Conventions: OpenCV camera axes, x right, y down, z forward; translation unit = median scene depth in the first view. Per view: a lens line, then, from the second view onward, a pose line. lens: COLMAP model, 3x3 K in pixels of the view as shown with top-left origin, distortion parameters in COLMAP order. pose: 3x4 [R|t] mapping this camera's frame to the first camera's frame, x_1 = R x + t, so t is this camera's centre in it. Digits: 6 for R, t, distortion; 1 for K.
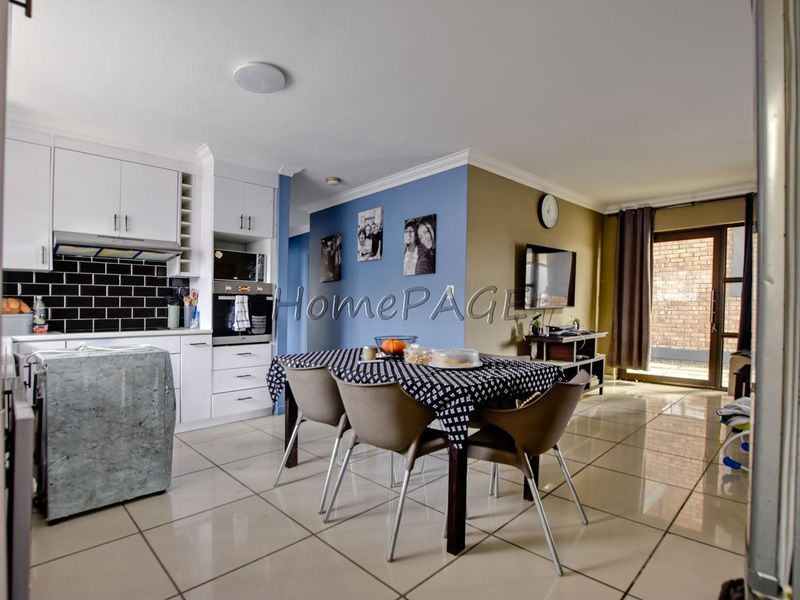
lens RADIAL K [[415.6, 0, 410.2], [0, 415.6, 306.8], [0, 0, 1]] dist [-0.030366, 0.001281]
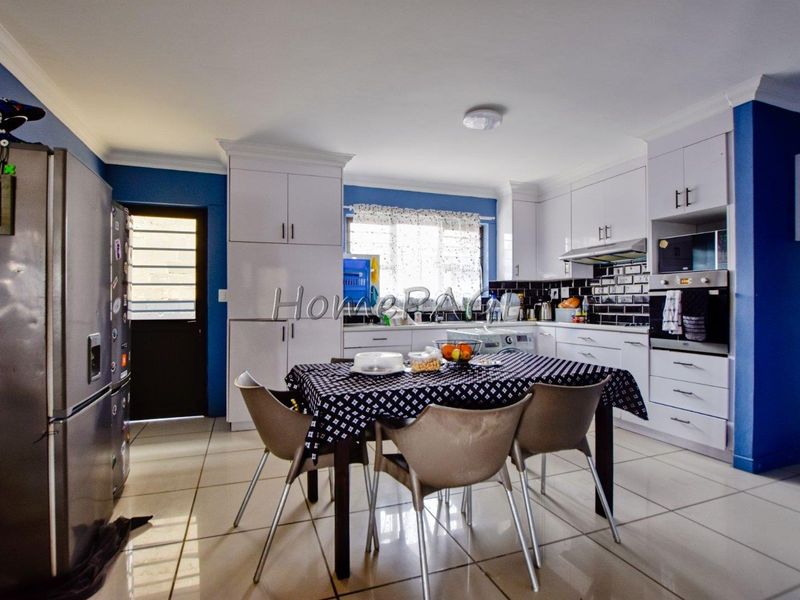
lens RADIAL K [[415.6, 0, 392.8], [0, 415.6, 299.9], [0, 0, 1]] dist [-0.030366, 0.001281]
pose [[-0.426714, -0.002639, -0.904383, 0.546882], [0.002121, 0.999990, -0.003918, -0.006791], [0.904384, -0.003590, -0.426704, 0.833390]]
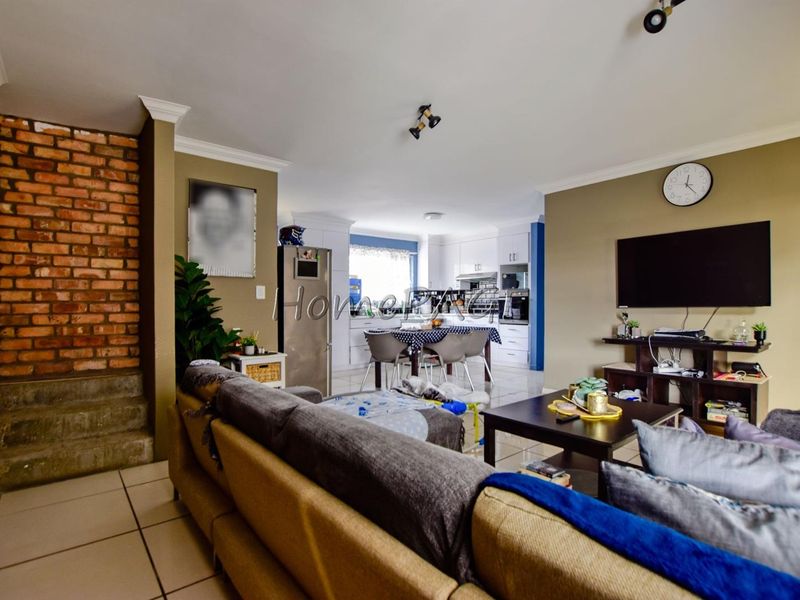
lens RADIAL K [[415.6, 0, 400.2], [0, 415.6, 302.2], [0, 0, 1]] dist [-0.030366, 0.001281]
pose [[-0.078801, 0.002237, -0.996888, 1.451499], [0.001571, 0.999997, 0.002120, -0.010855], [0.996889, -0.001399, -0.078804, 0.655526]]
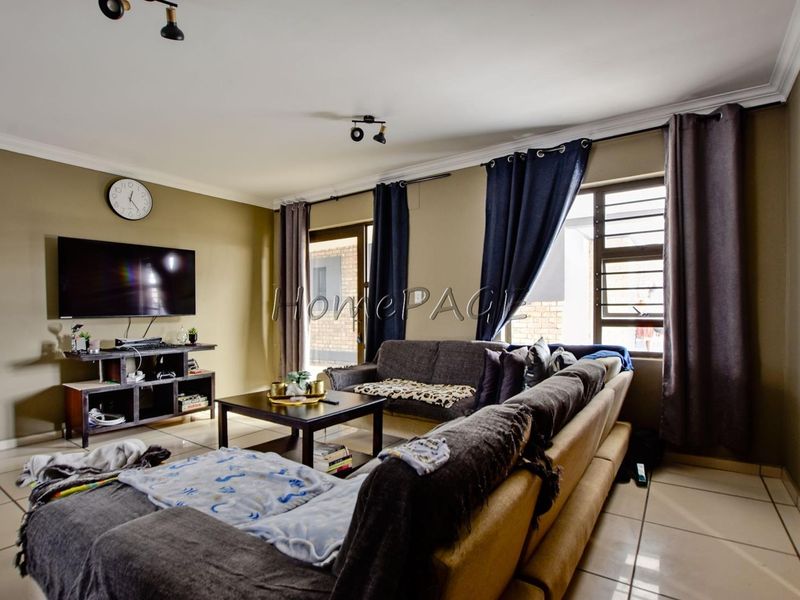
lens RADIAL K [[415.6, 0, 396.2], [0, 415.6, 308.4], [0, 0, 1]] dist [-0.030366, 0.001281]
pose [[0.982562, 0.003526, 0.185903, 0.875834], [-0.001746, 0.999951, -0.009740, -0.007611], [-0.185928, 0.009246, 0.982520, 0.126199]]
